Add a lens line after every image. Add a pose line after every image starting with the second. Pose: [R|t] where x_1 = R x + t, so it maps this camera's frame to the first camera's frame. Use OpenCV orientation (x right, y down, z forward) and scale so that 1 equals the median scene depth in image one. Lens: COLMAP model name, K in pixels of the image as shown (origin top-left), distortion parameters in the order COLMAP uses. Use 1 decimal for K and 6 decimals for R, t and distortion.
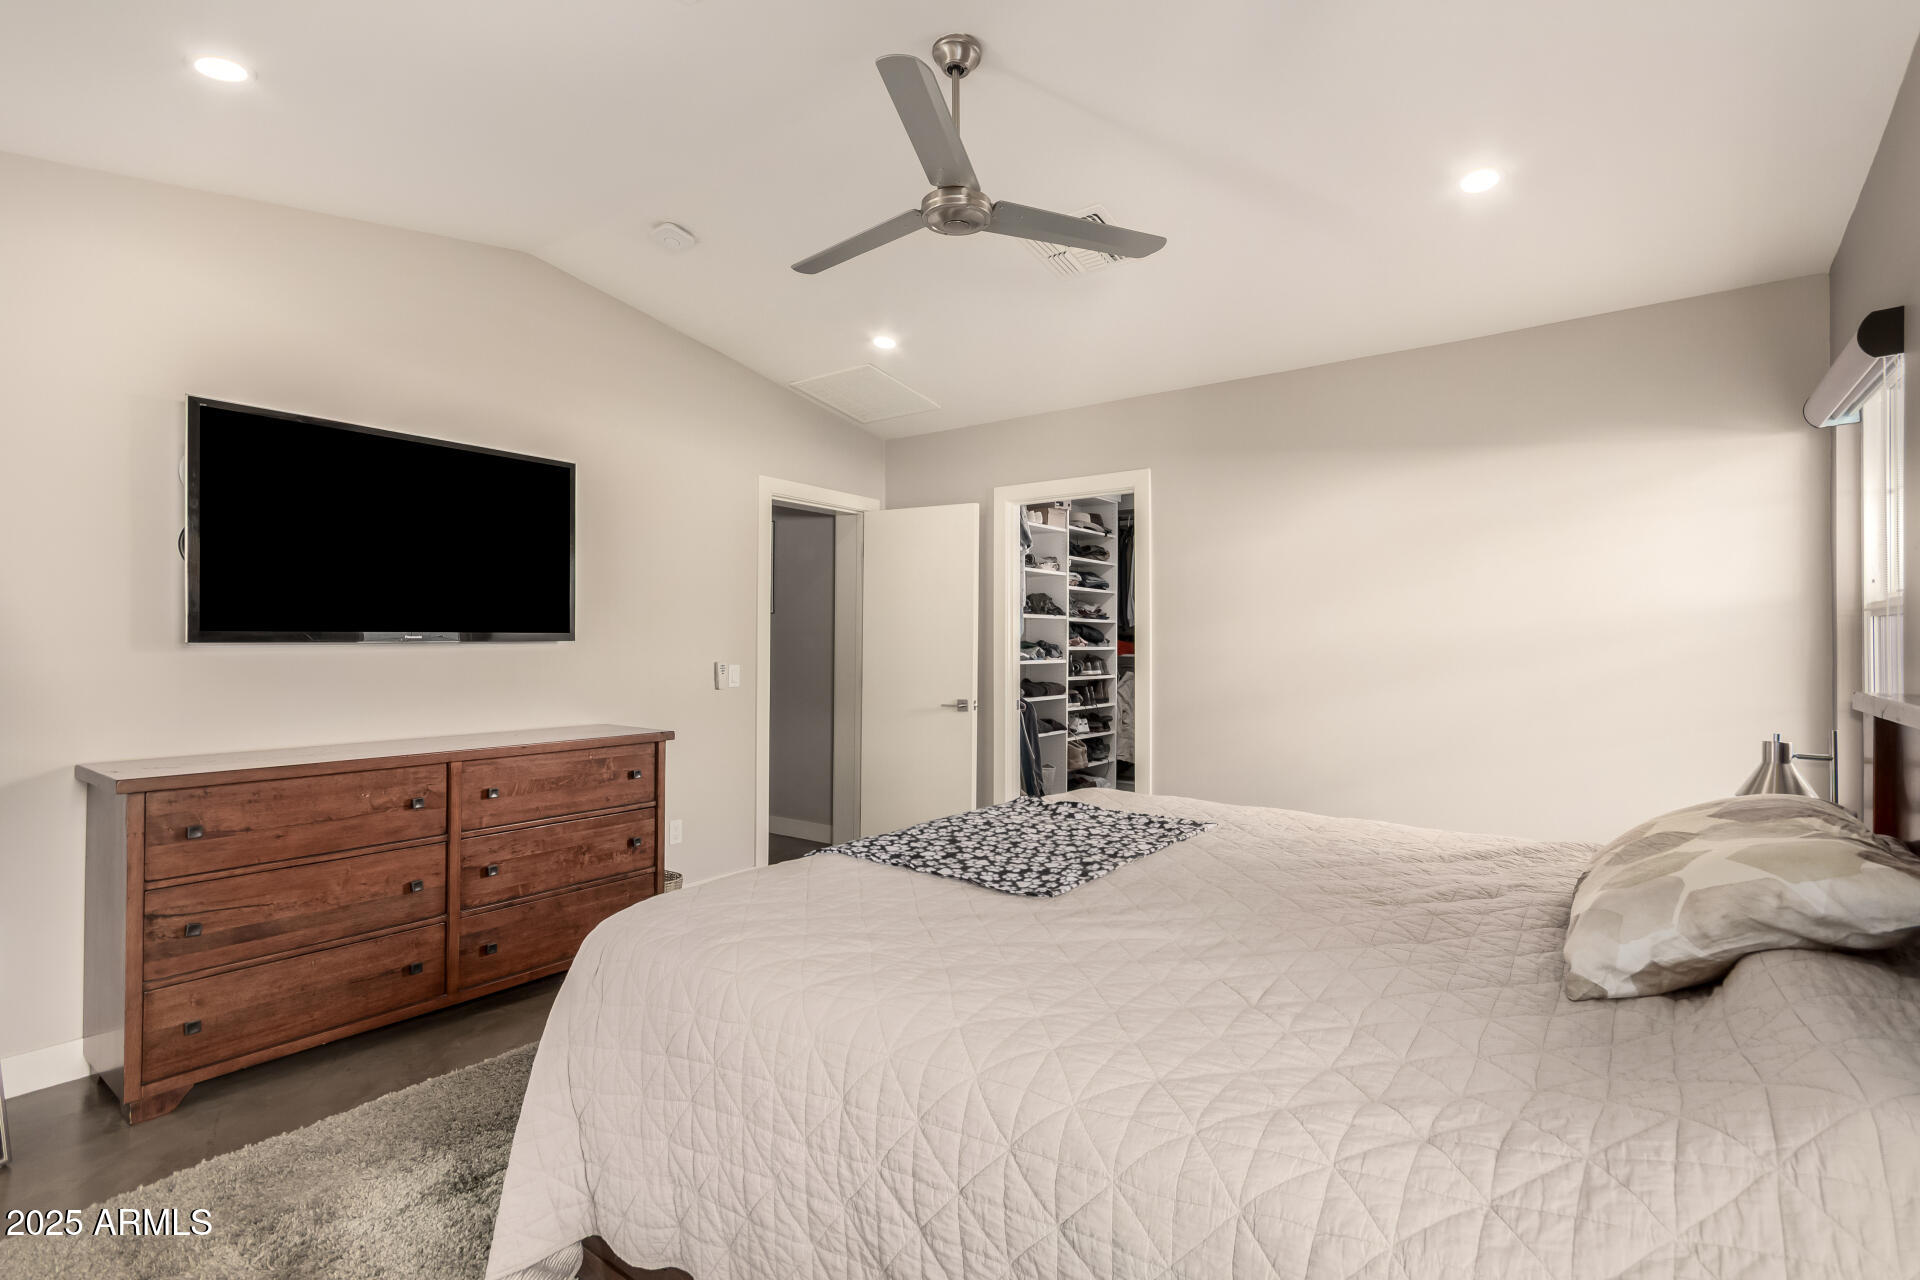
lens RADIAL K [[907.2, 0, 957.3], [0, 907.2, 638.5], [0, 0, 1]] dist [0.002234, -0.000533]
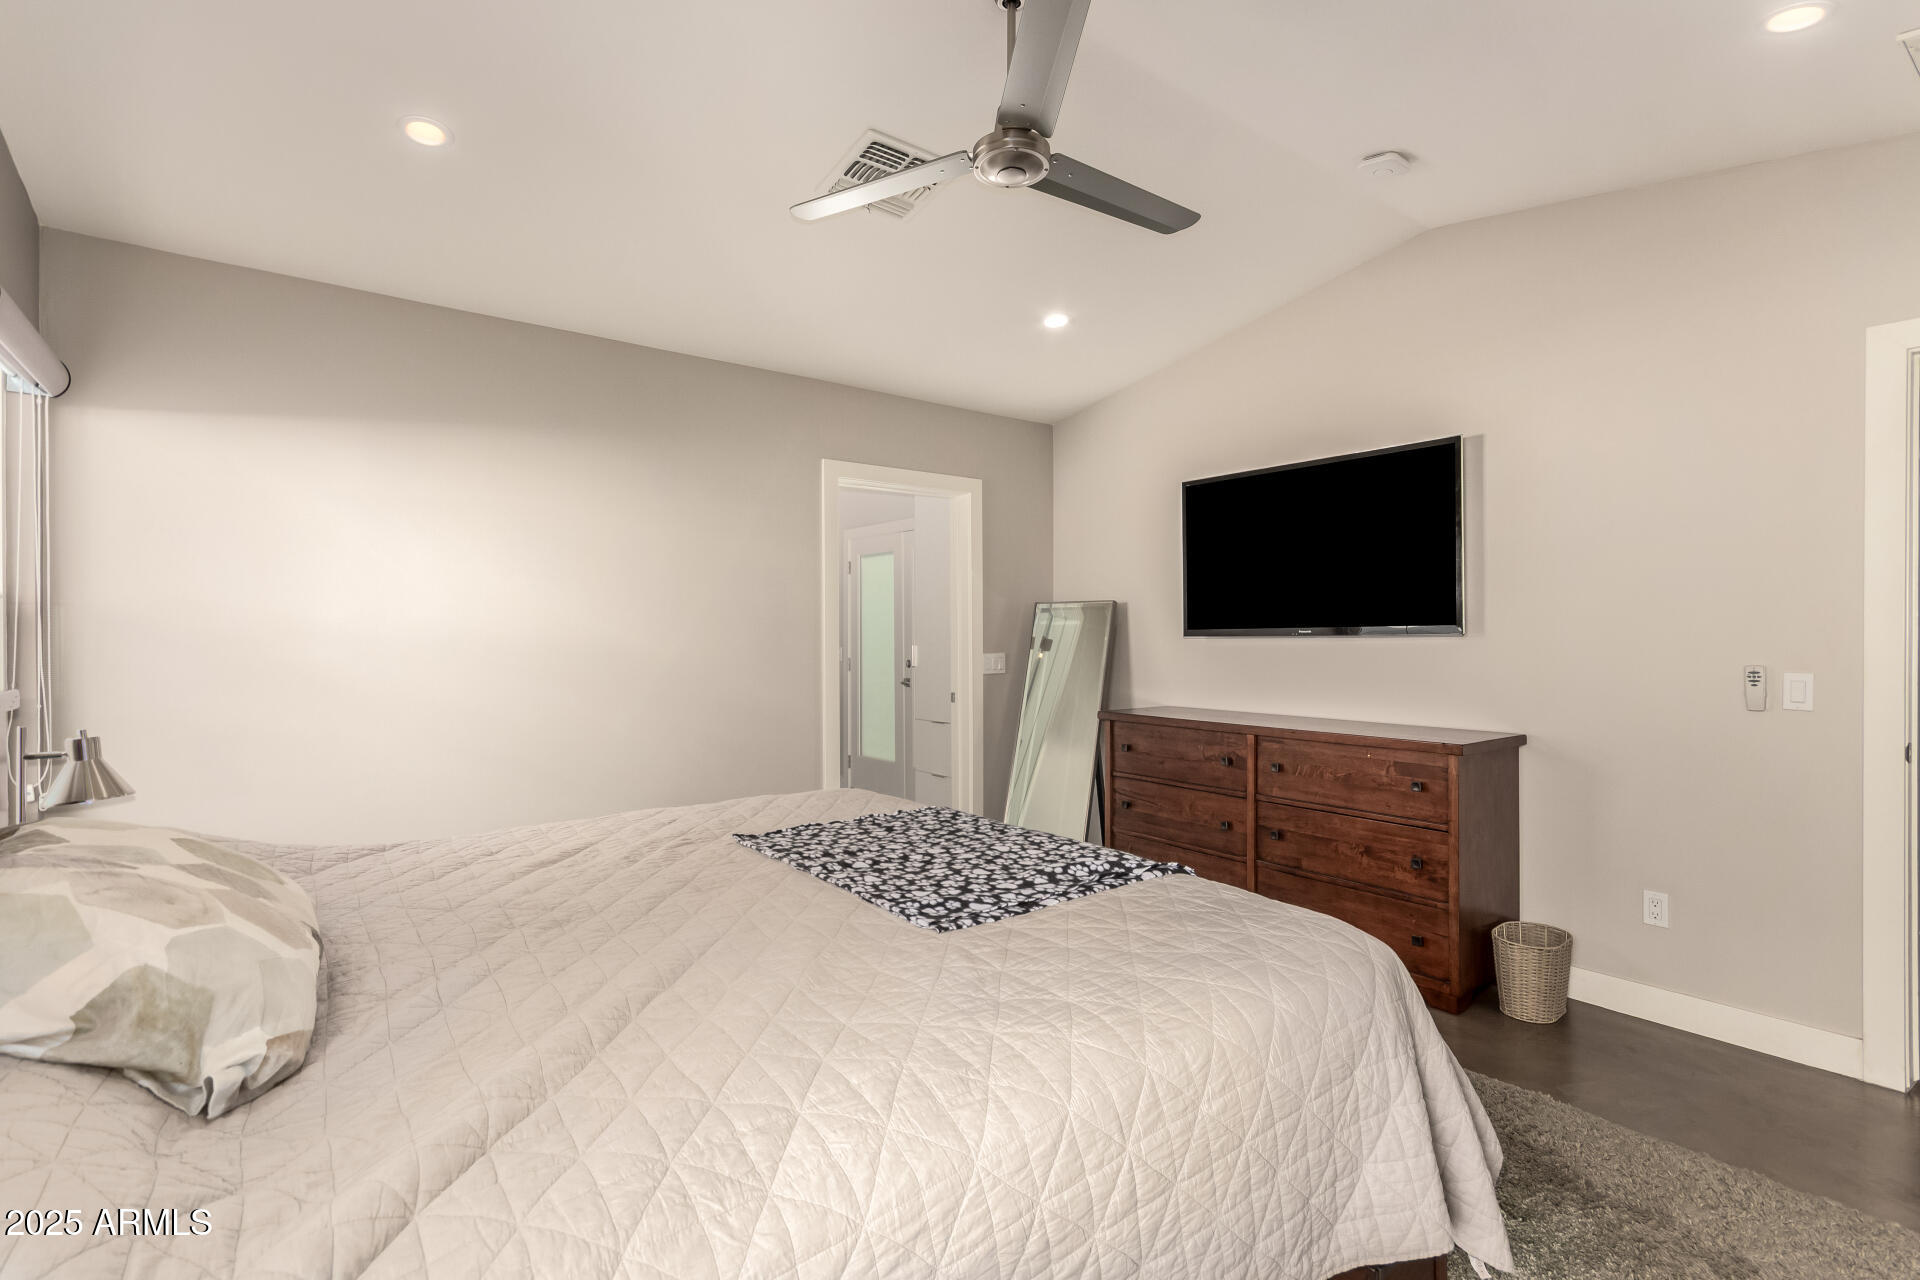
lens RADIAL K [[907.2, 0, 957.5], [0, 907.2, 639.4], [0, 0, 1]] dist [0.002234, -0.000533]
pose [[-0.294179, 0.000001, -0.955750, 0.682219], [0.004213, 0.999990, -0.001295, 0.008450], [0.955741, -0.004408, -0.294176, 0.930236]]
